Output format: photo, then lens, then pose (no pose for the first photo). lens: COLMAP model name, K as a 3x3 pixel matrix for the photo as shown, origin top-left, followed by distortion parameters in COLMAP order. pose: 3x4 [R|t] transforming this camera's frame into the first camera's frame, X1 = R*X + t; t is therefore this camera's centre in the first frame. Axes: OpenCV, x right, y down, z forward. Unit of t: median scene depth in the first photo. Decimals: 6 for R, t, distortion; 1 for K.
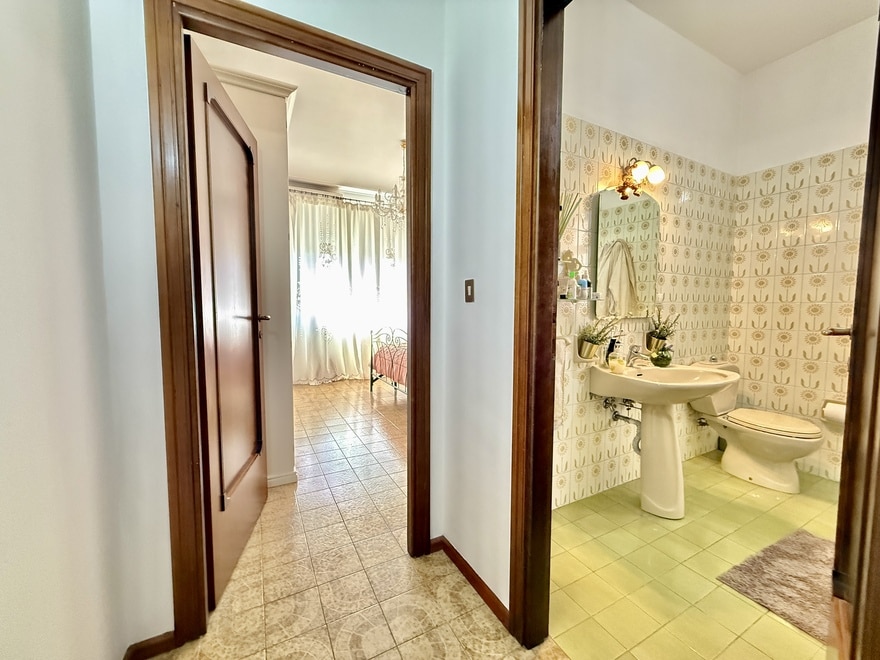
lens RADIAL K [[349.8, 0, 438.6], [0, 349.8, 330.8], [0, 0, 1]] dist [-0.001177, 0.000024]
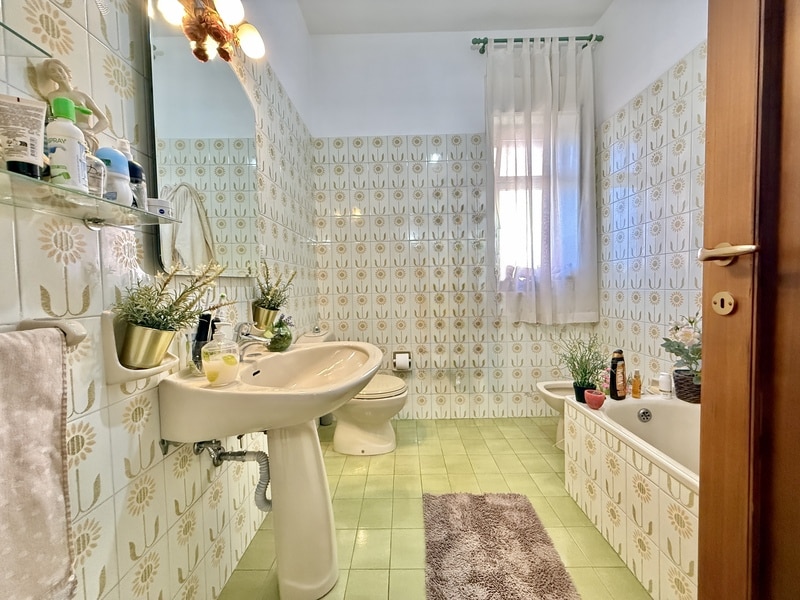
lens RADIAL K [[318.0, 0, 397.7], [0, 318.0, 299.5], [0, 0, 1]] dist [-0.001177, 0.000024]
pose [[0.476836, -0.047381, 0.877714, 0.224298], [0.083757, 0.996452, 0.008288, 0.020079], [-0.874993, 0.069563, 0.479112, 0.517992]]
